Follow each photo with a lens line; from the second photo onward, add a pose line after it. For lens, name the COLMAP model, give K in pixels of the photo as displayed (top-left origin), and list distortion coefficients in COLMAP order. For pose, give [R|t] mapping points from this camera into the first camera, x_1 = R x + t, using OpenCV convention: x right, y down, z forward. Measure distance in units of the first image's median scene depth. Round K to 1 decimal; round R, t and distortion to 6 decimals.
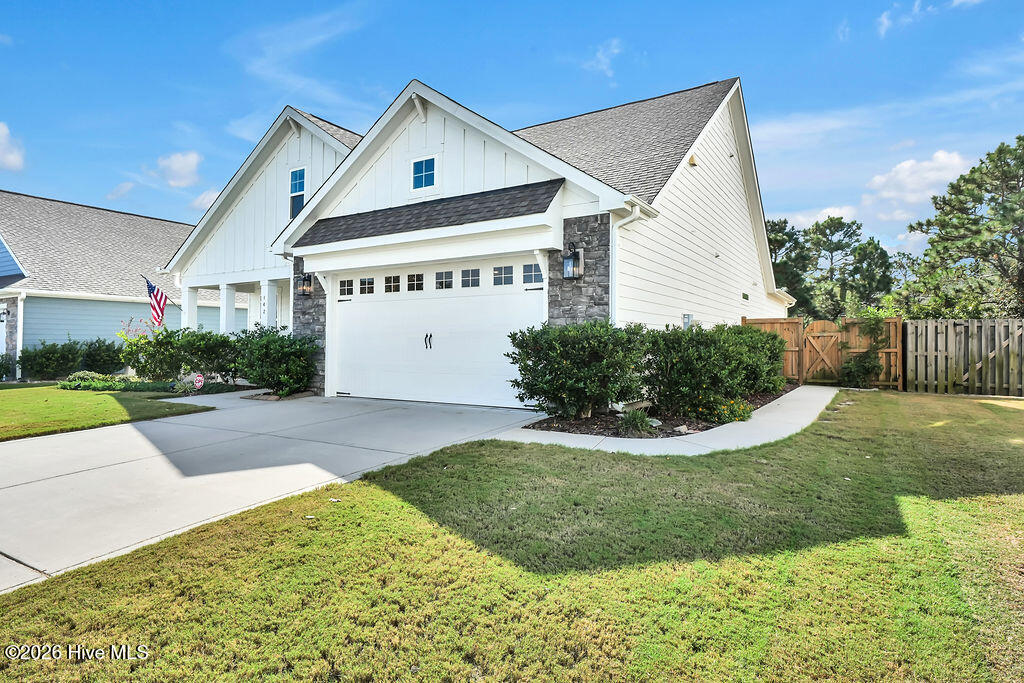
lens RADIAL K [[570.9, 0, 513.4], [0, 570.9, 325.3], [0, 0, 1]] dist [-0.001496, -0.000091]
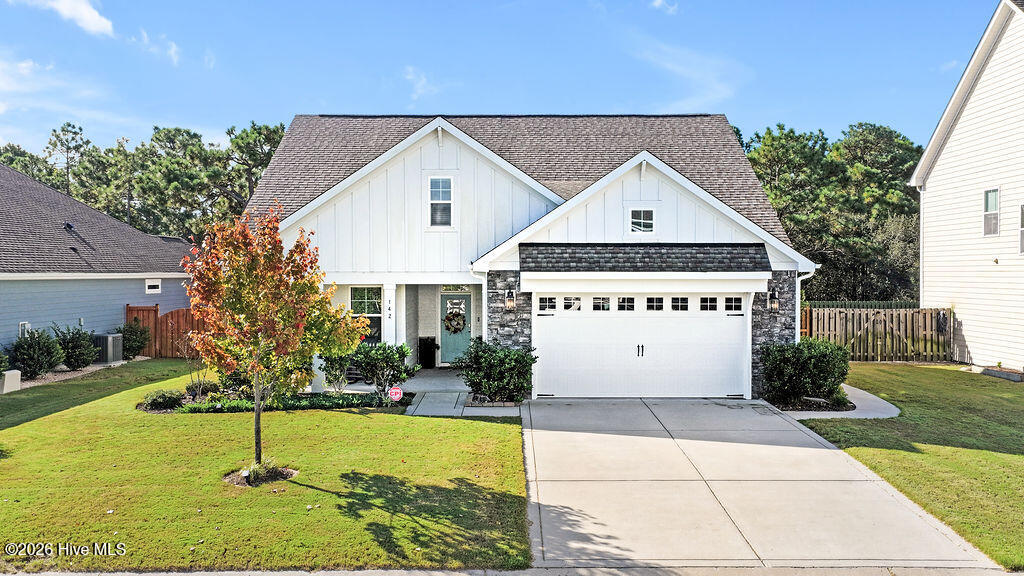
lens RADIAL K [[804.1, 0, 512.0], [0, 804.1, 288.0], [0, 0, 1]] dist [-0.000820, 0.000074]
pose [[0.854845, -0.007588, 0.518828, -1.266722], [-0.018268, 0.998833, 0.044708, -0.179395], [-0.518562, -0.047696, 0.853709, -0.372240]]
